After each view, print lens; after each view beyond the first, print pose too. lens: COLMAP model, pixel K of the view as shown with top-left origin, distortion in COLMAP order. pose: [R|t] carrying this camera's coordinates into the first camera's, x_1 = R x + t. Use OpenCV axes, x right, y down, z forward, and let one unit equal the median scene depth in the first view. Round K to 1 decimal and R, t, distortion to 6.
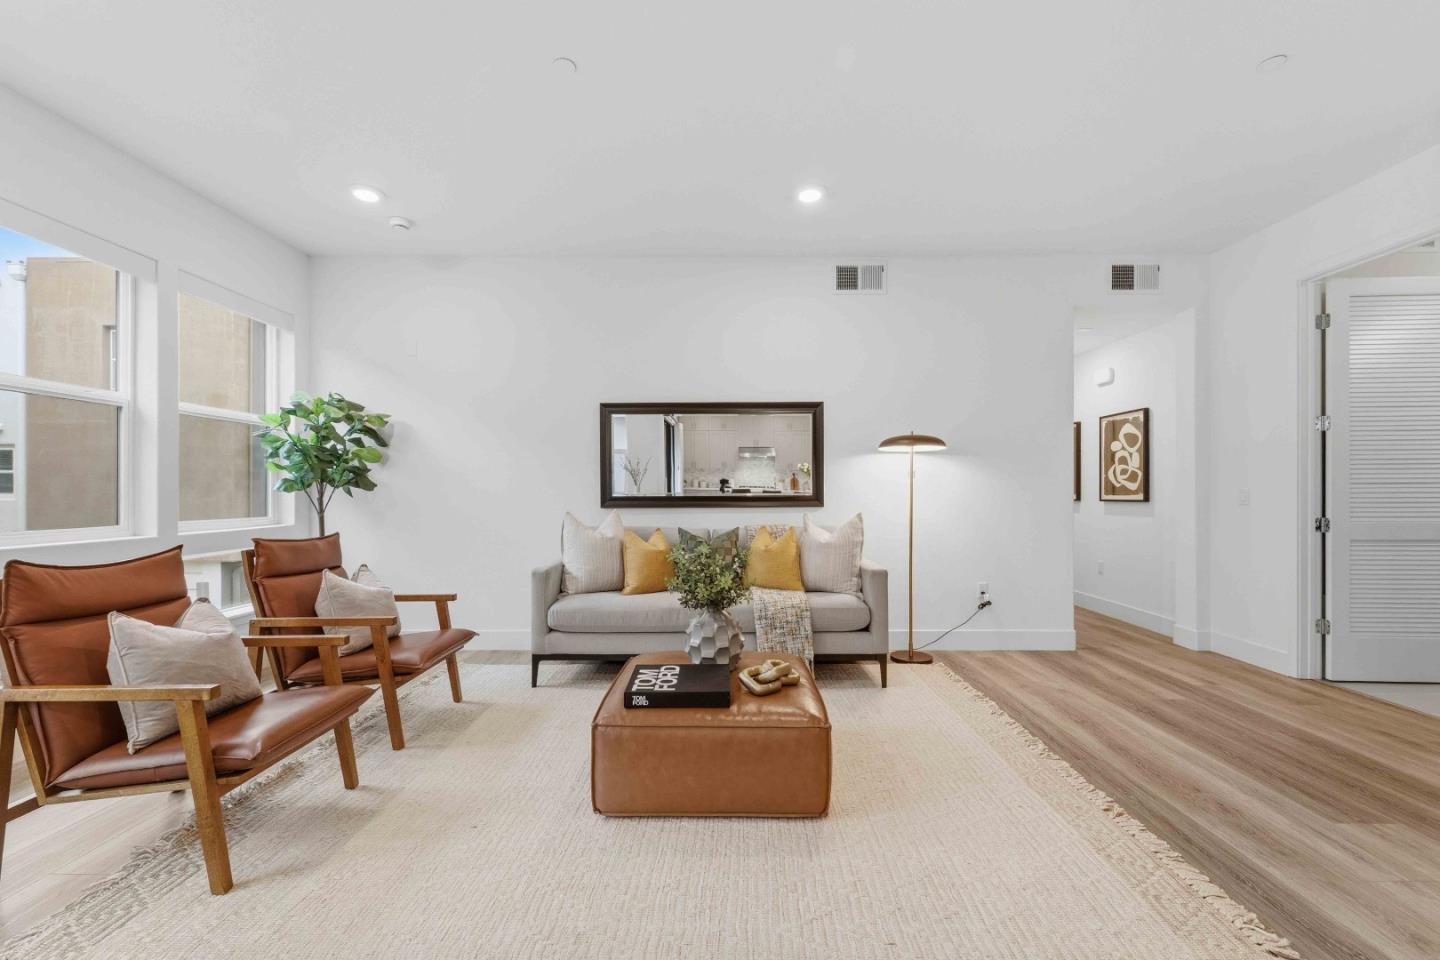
lens RADIAL K [[582.0, 0, 719.9], [0, 582.0, 487.6], [0, 0, 1]] dist [0.001699, -0.000128]
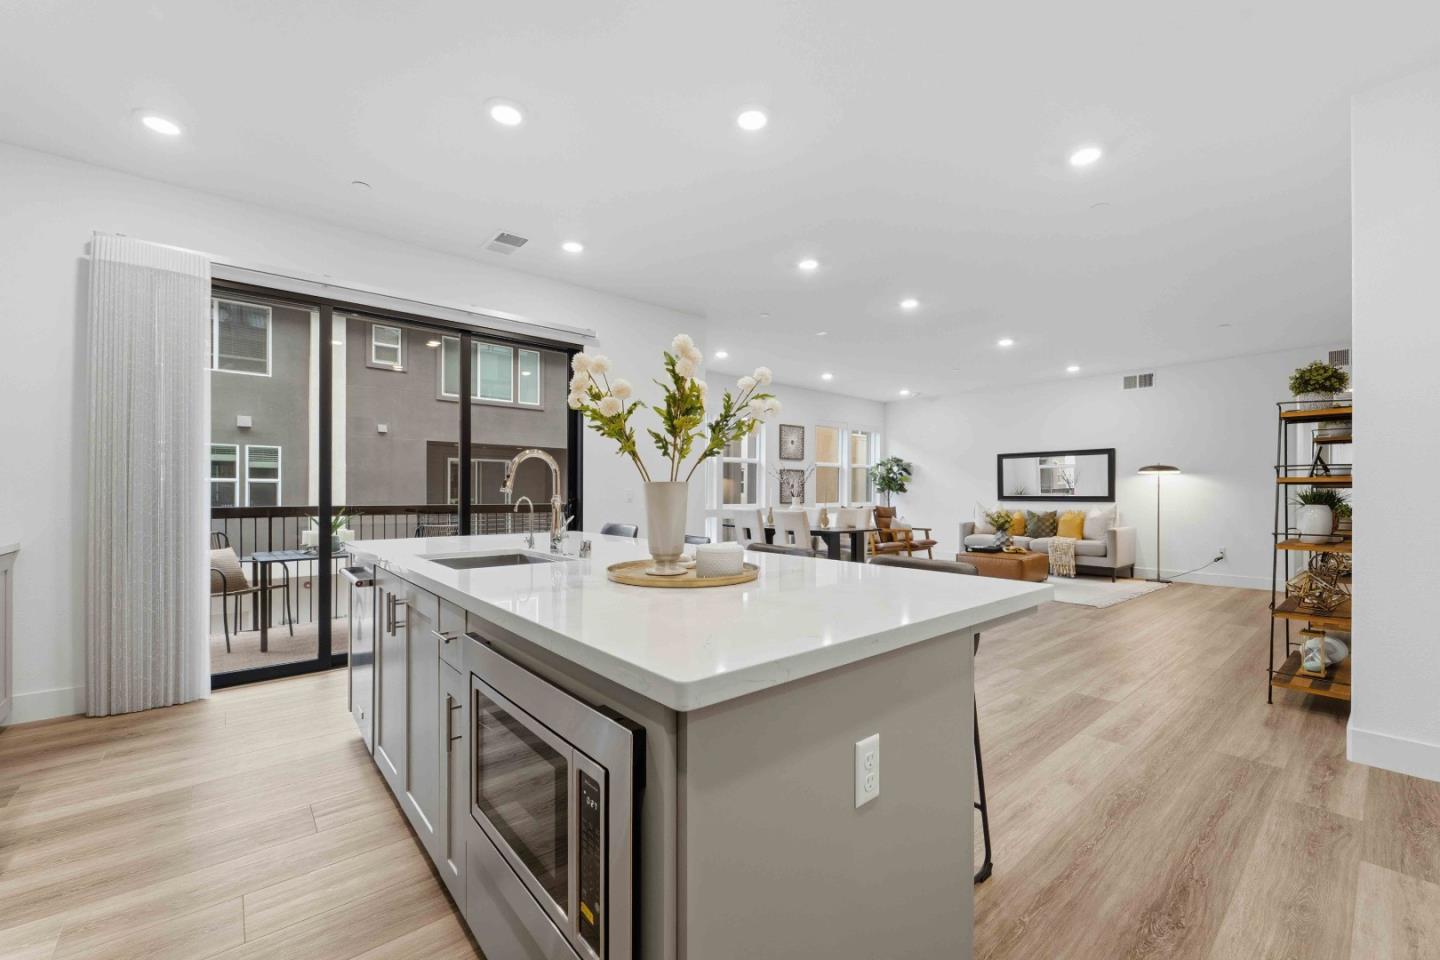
lens RADIAL K [[582.0, 0, 719.9], [0, 582.0, 487.6], [0, 0, 1]] dist [0.001699, -0.000128]
pose [[0.660394, -0.001059, -0.750918, 0.824521], [-0.002429, 0.999991, -0.003547, -0.005663], [0.750915, 0.004166, 0.660386, -1.368647]]
